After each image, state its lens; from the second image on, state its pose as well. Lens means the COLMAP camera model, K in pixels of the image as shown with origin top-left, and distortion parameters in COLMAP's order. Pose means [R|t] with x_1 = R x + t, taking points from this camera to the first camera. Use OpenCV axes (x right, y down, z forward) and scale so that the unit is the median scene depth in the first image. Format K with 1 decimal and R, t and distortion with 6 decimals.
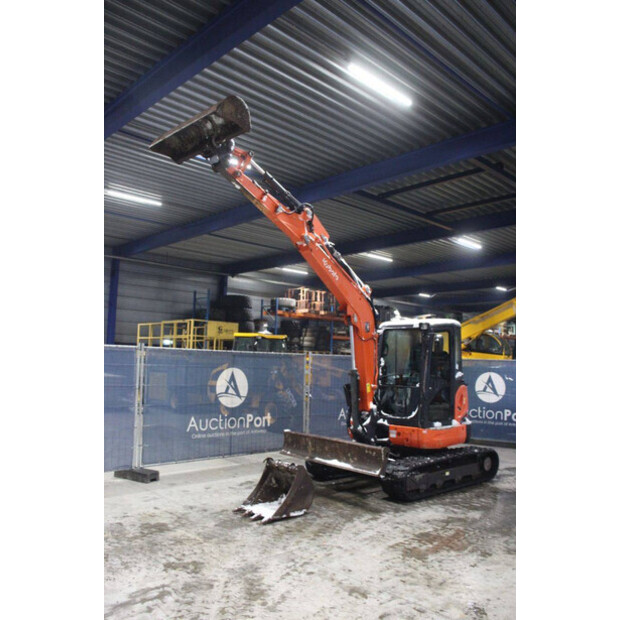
lens RADIAL K [[536.0, 0, 316.2], [0, 536.0, 310.9], [0, 0, 1]] dist [-0.164357, 0.165620]
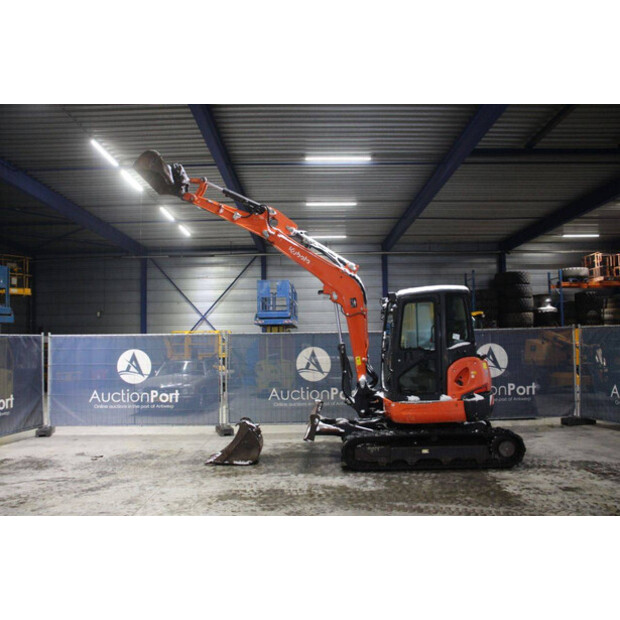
lens RADIAL K [[553.7, 0, 314.8], [0, 553.7, 309.8], [0, 0, 1]] dist [-0.155630, 0.169460]
pose [[0.714027, -0.082822, -0.695202, 0.778256], [0.099910, 0.994869, -0.015906, 0.053273], [0.692952, -0.058101, 0.718639, 0.174211]]
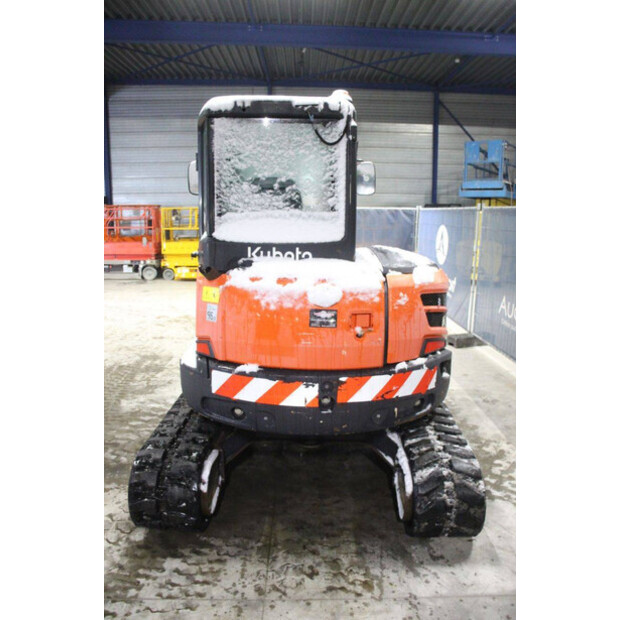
lens RADIAL K [[518.3, 0, 310.0], [0, 518.3, 310.0], [0, 0, 1]] dist [-0.165476, 0.143855]
pose [[-0.699866, 0.096670, -0.707702, 0.500668], [0.033170, 0.994129, 0.102992, 0.143803], [0.713503, 0.048606, -0.698964, 1.413470]]
